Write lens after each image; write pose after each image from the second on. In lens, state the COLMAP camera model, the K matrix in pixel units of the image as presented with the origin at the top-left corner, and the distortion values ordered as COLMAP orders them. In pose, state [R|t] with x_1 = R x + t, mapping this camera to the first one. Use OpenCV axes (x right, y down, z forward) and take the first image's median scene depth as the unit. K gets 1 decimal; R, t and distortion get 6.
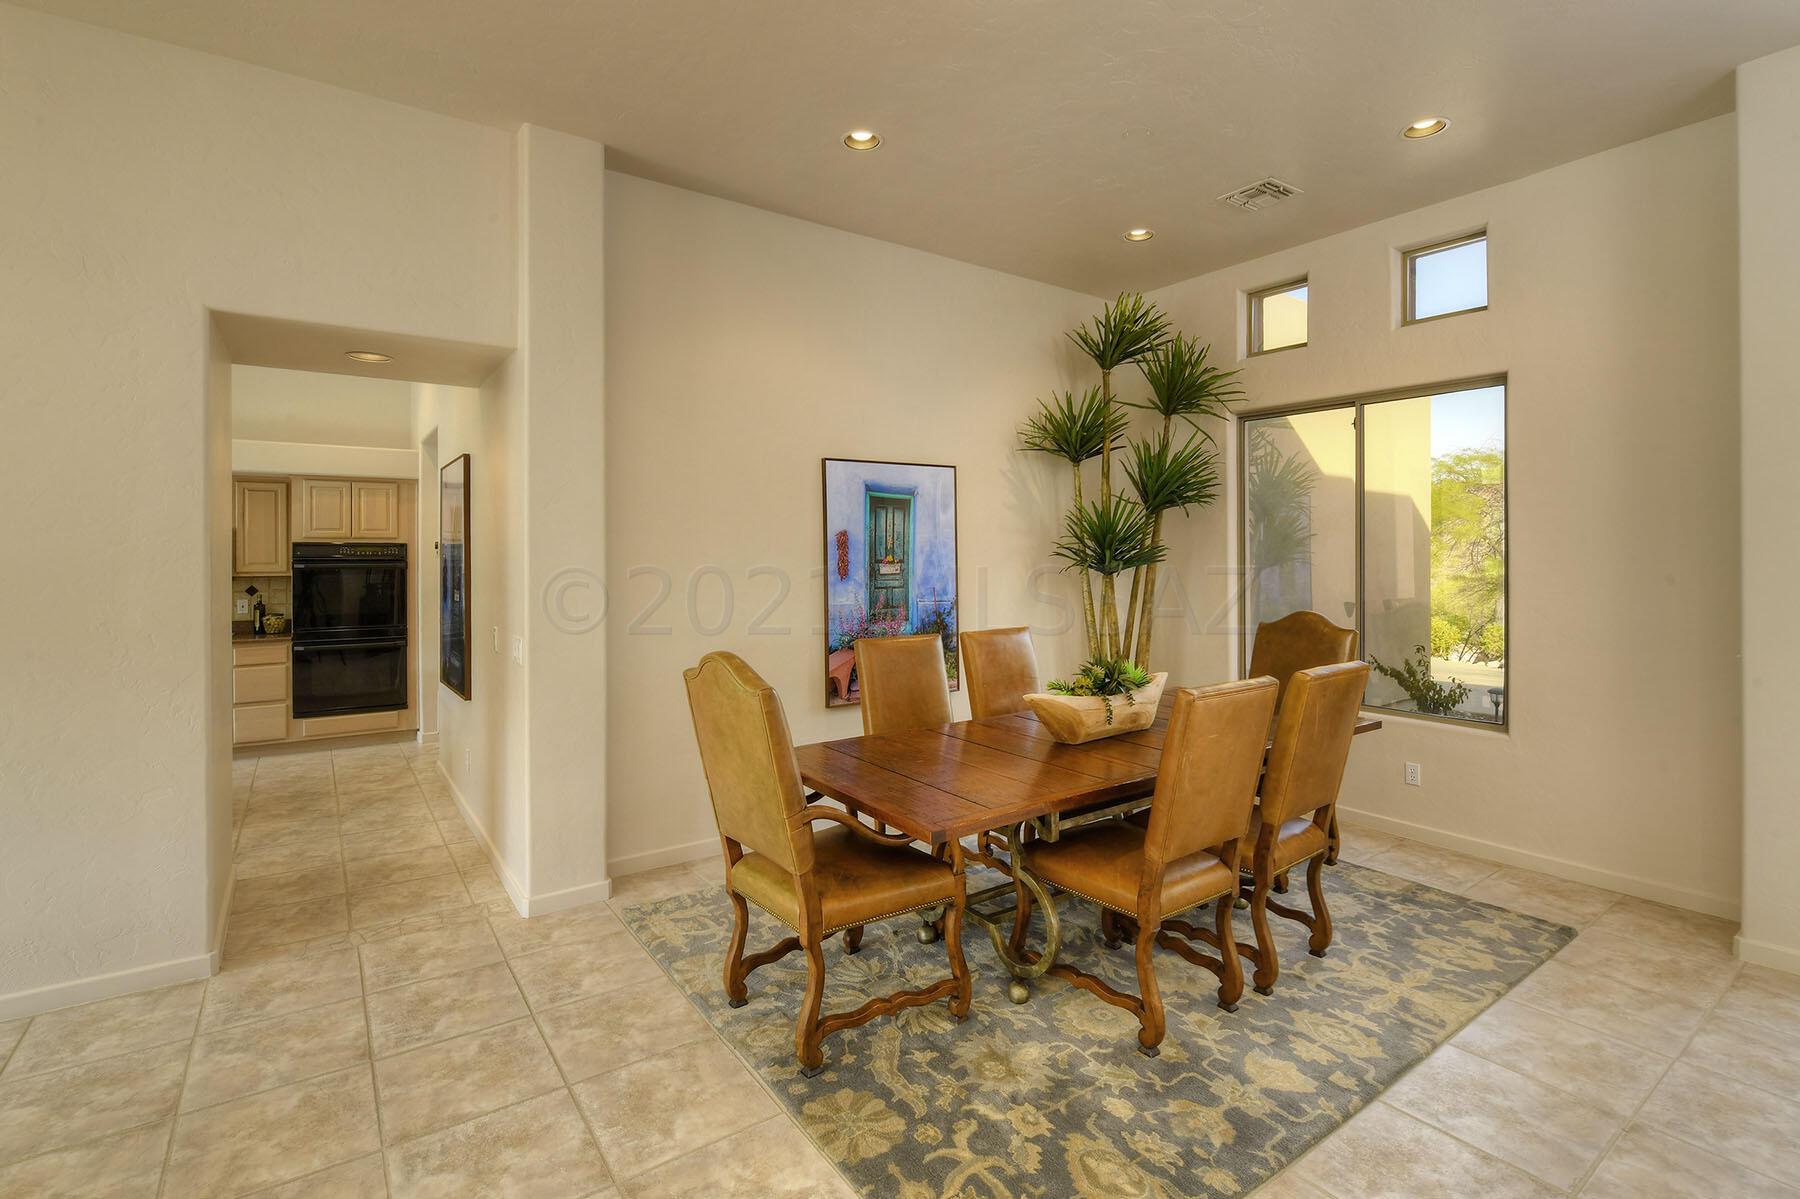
lens RADIAL K [[810.6, 0, 893.4], [0, 810.6, 588.1], [0, 0, 1]] dist [-0.005817, -0.003473]
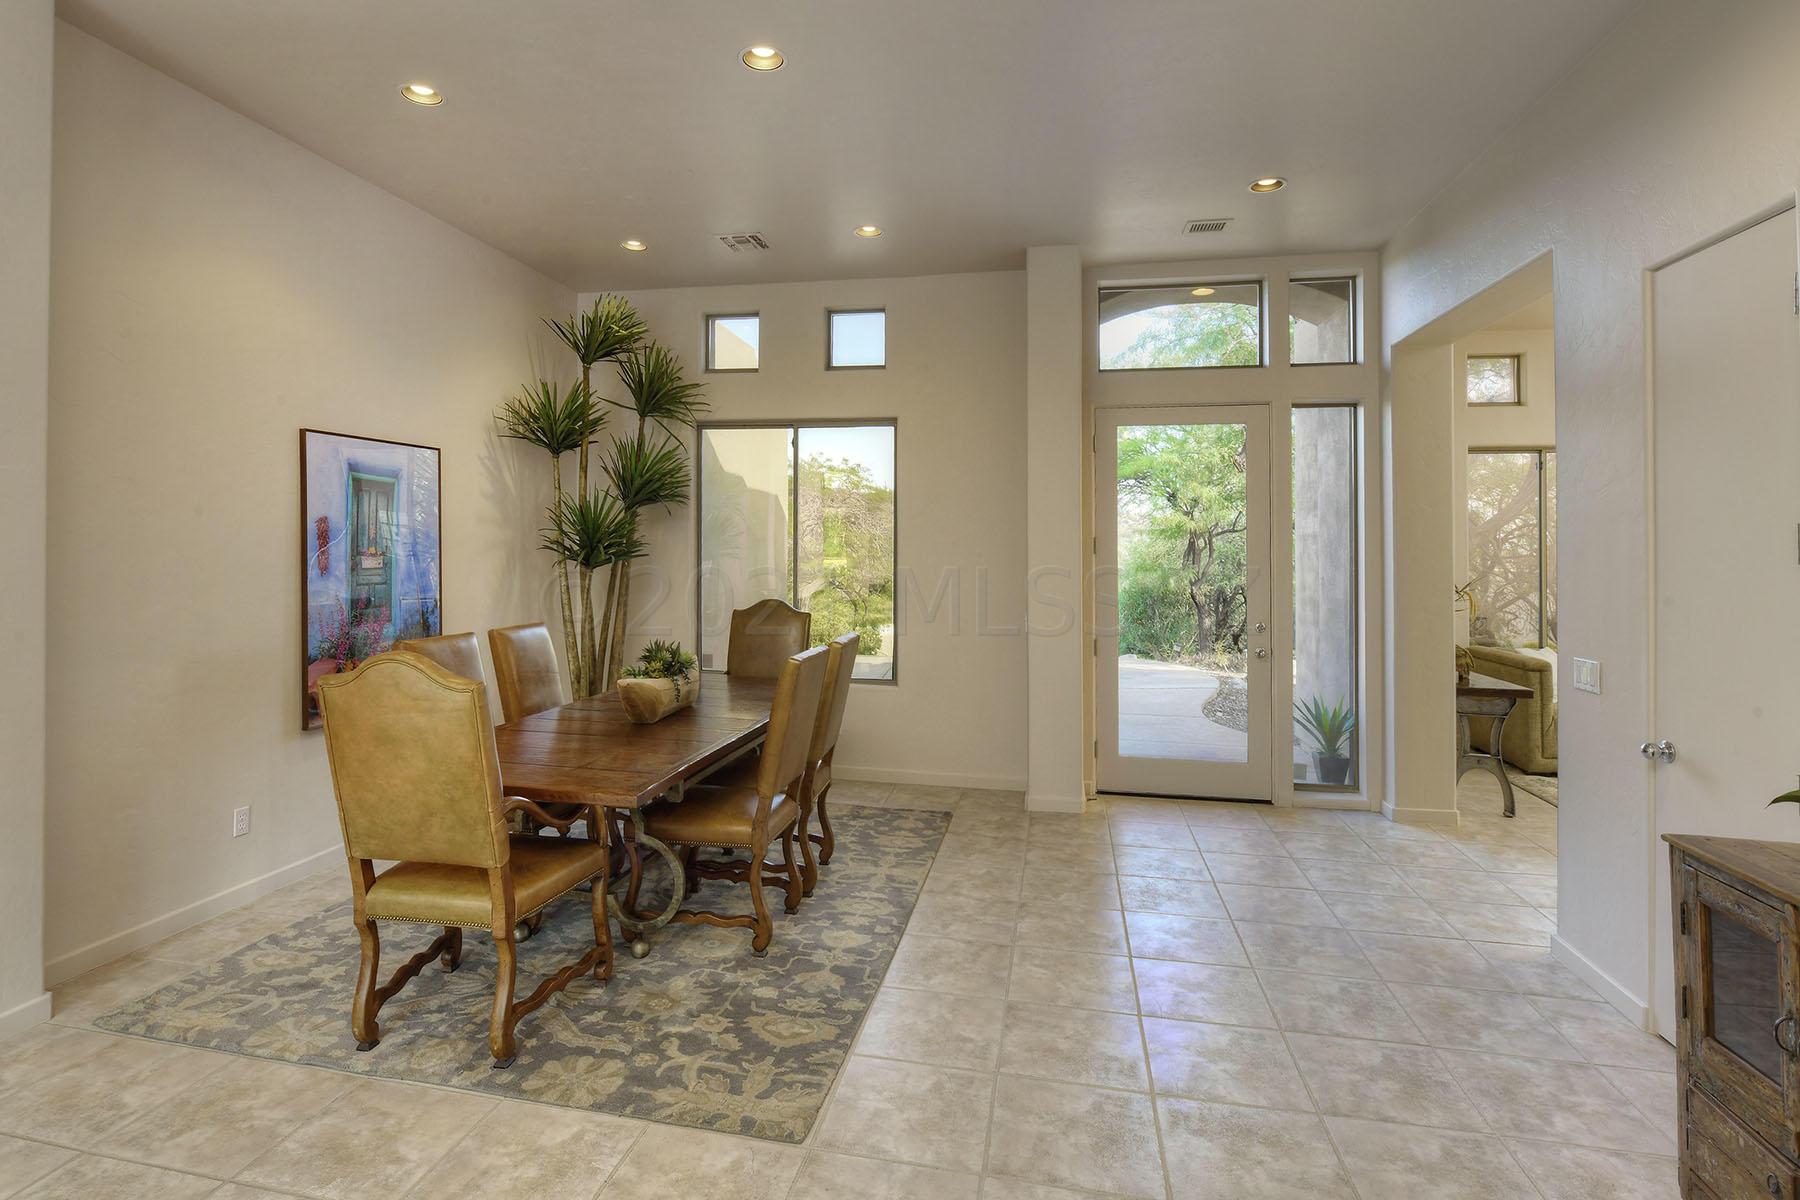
lens RADIAL K [[880.0, 0, 899.2], [0, 880.0, 582.8], [0, 0, 1]] dist [-0.003963, -0.001434]
pose [[0.723046, -0.014848, 0.690640, -0.354711], [0.014896, 0.999872, 0.005901, 0.001471], [-0.690639, 0.006021, 0.723175, -0.094989]]
